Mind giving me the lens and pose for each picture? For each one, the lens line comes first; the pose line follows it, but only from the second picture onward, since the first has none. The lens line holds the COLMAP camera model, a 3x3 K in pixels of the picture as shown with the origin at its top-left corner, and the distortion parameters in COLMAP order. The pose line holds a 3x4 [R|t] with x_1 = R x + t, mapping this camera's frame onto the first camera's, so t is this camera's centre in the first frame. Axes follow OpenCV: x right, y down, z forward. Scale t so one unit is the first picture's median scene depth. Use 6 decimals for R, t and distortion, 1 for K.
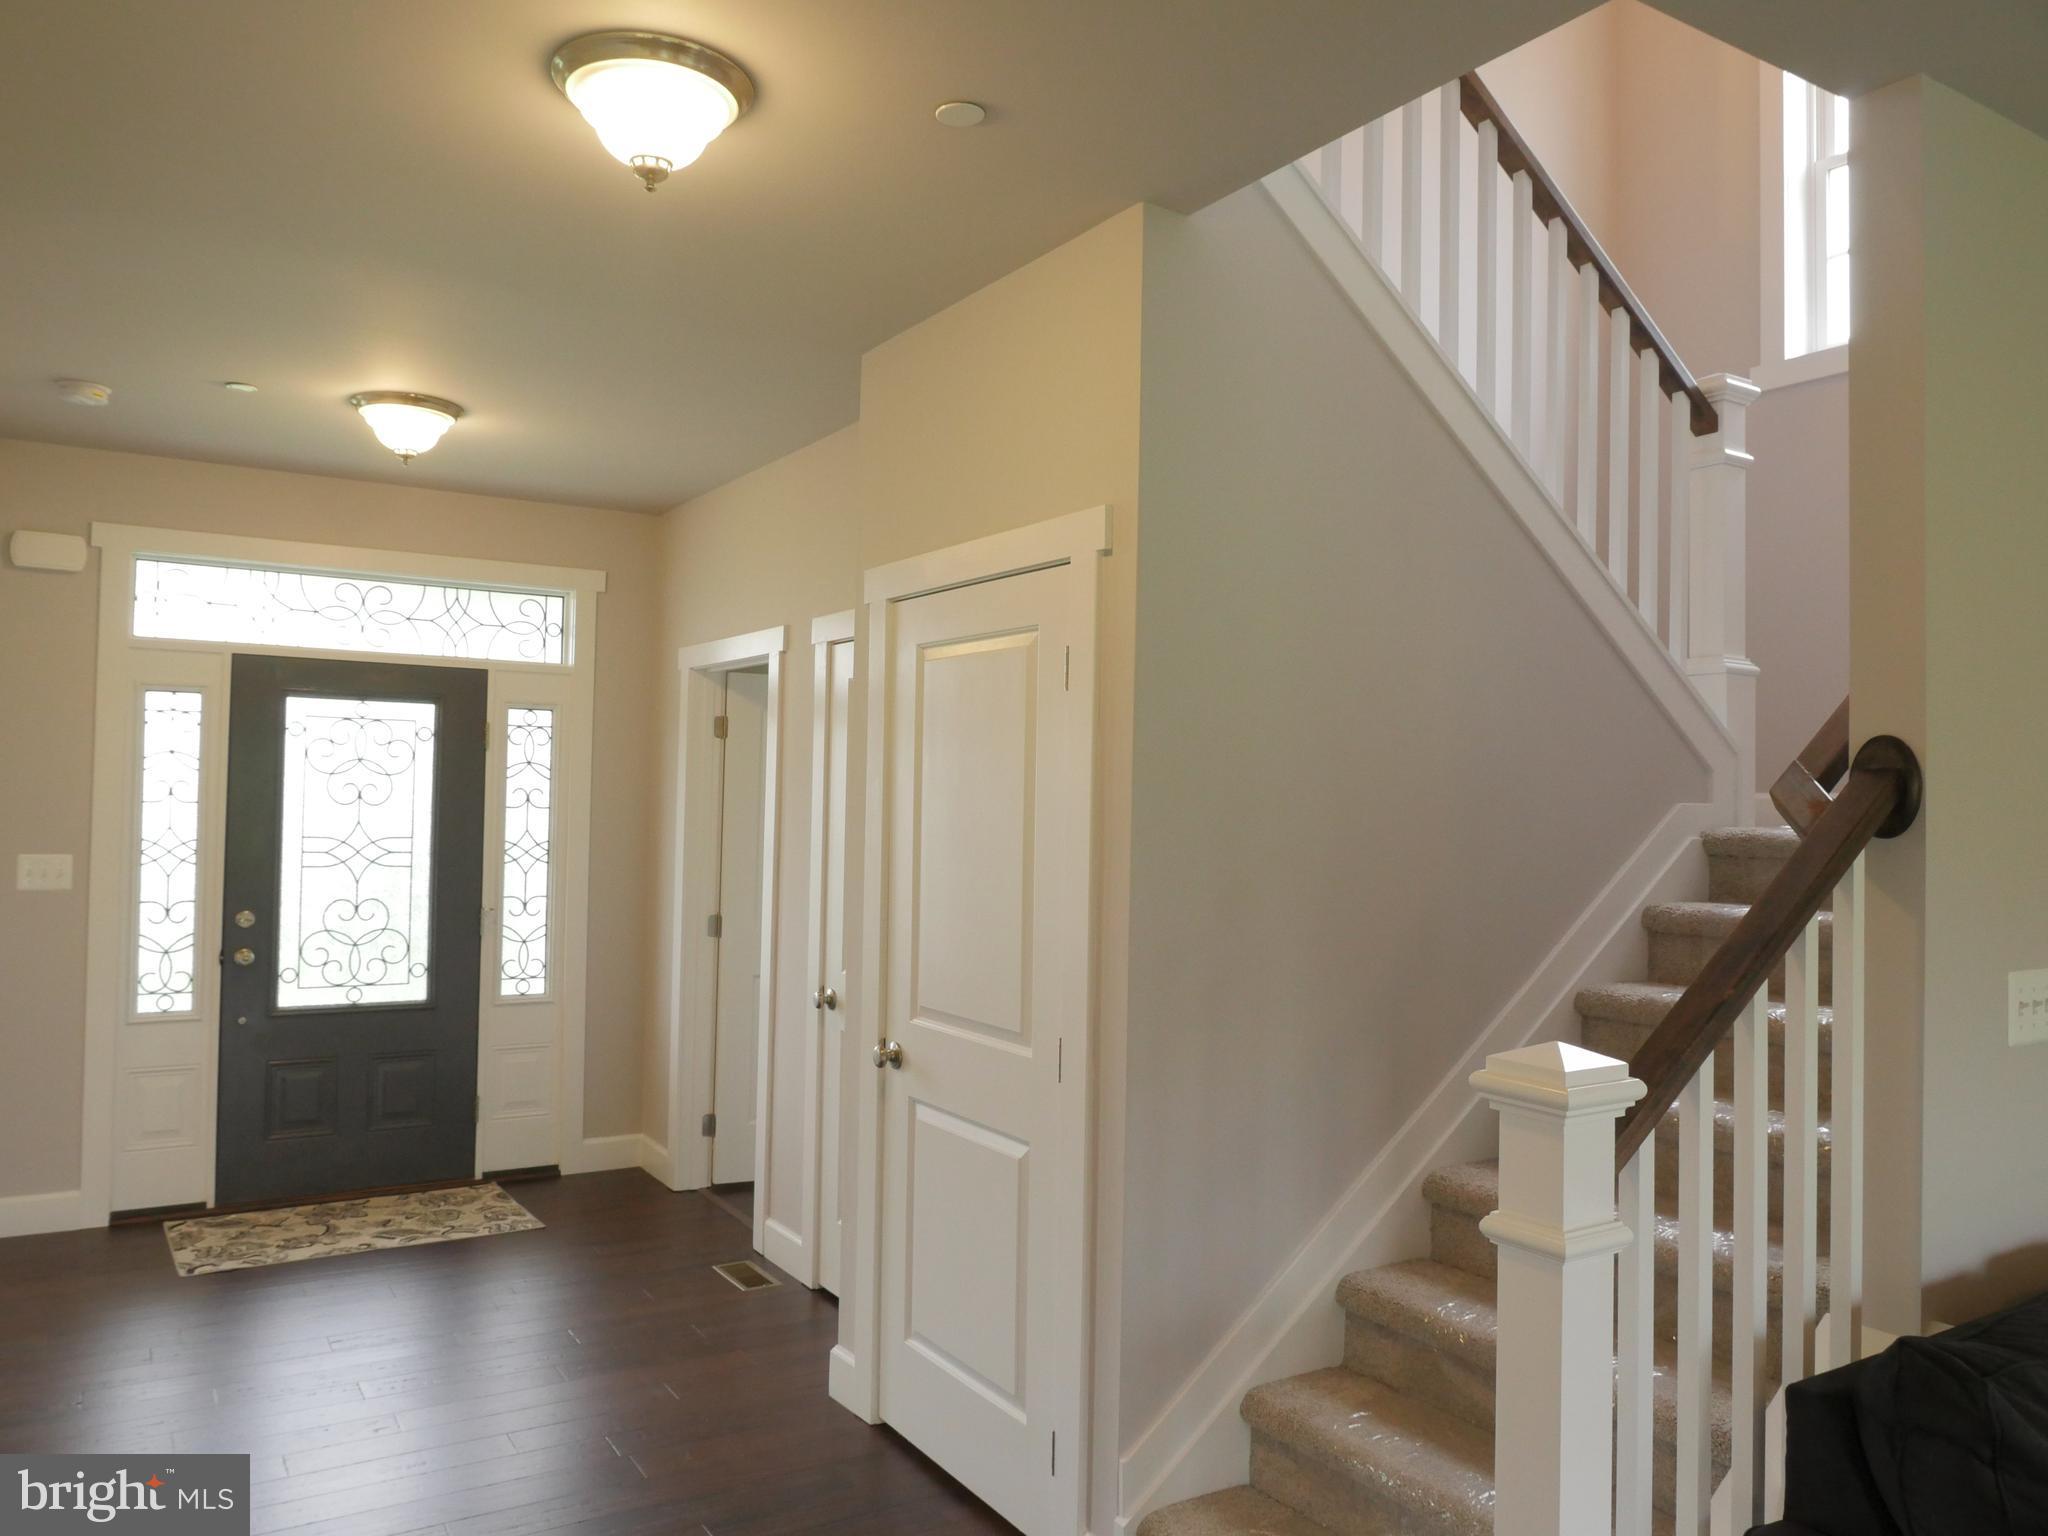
lens RADIAL K [[1474.6, 0, 1025.8], [0, 1474.6, 768.4], [0, 0, 1]] dist [-0.021684, 0.009787]
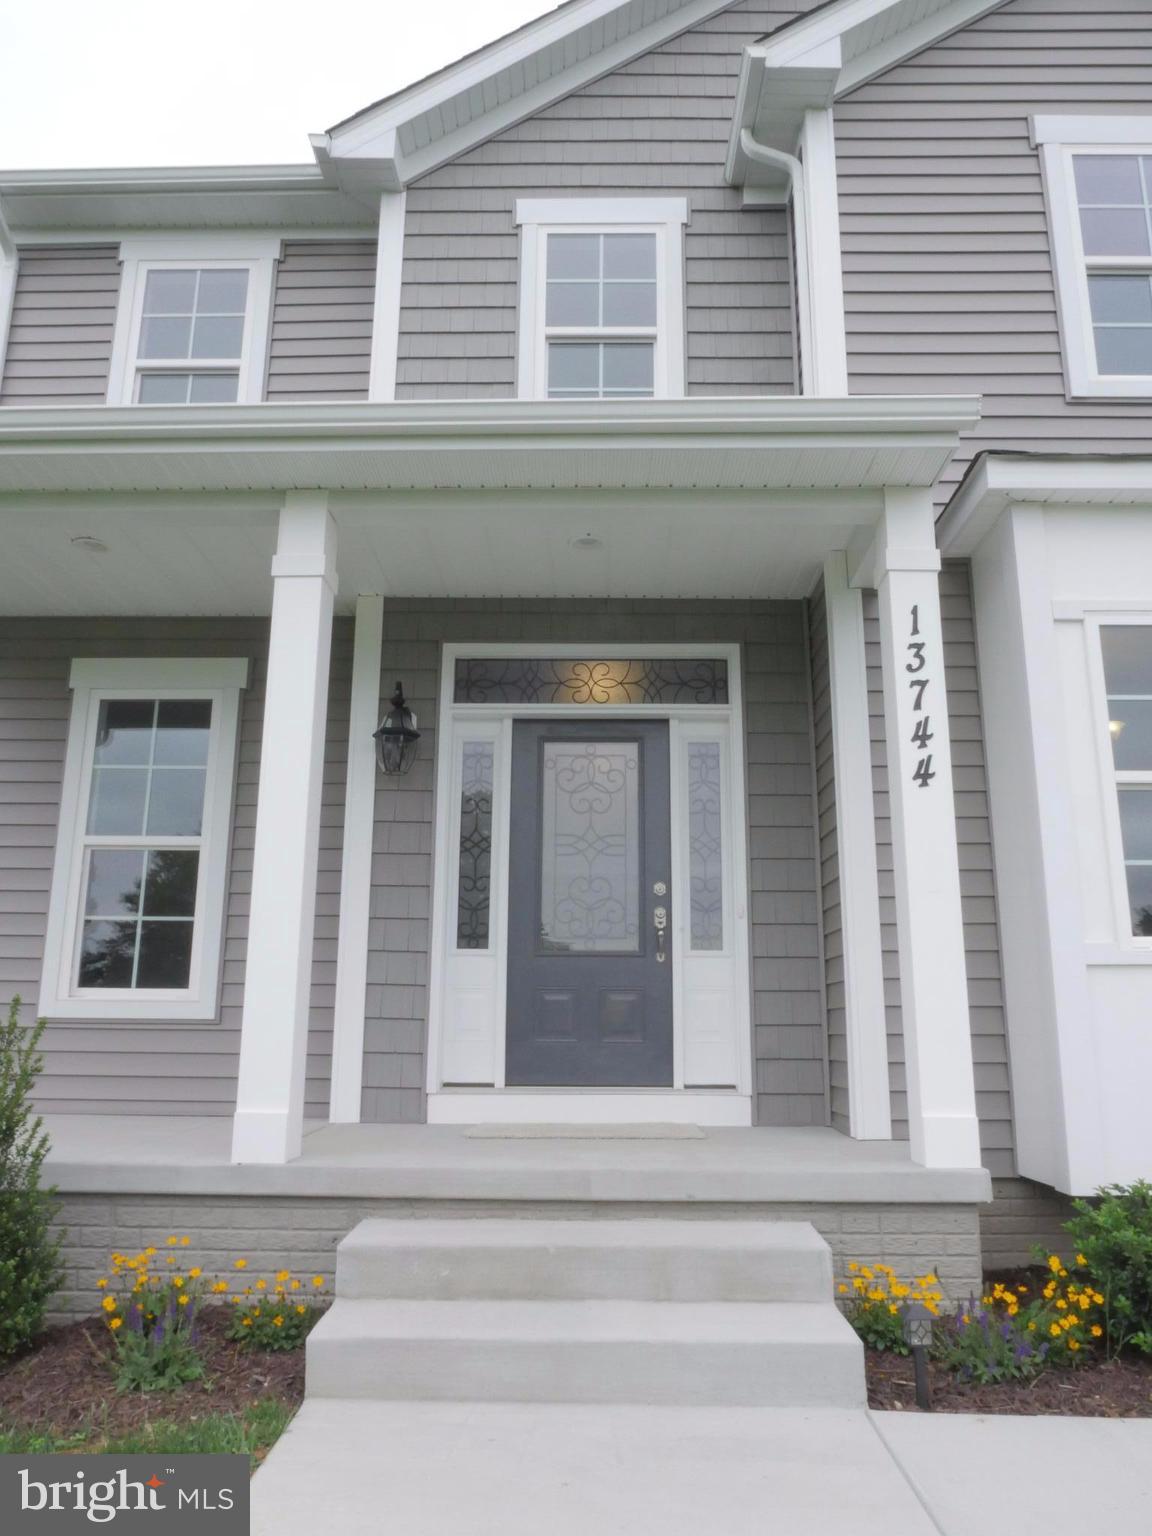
lens RADIAL K [[1106.0, 0, 576.2], [0, 1106.0, 772.9], [0, 0, 1]] dist [-0.021684, 0.009787]
pose [[0.832960, -0.028850, -0.552580, 0.143204], [0.022611, 0.999580, -0.018104, 0.004598], [0.552871, 0.002585, 0.833263, 0.075511]]
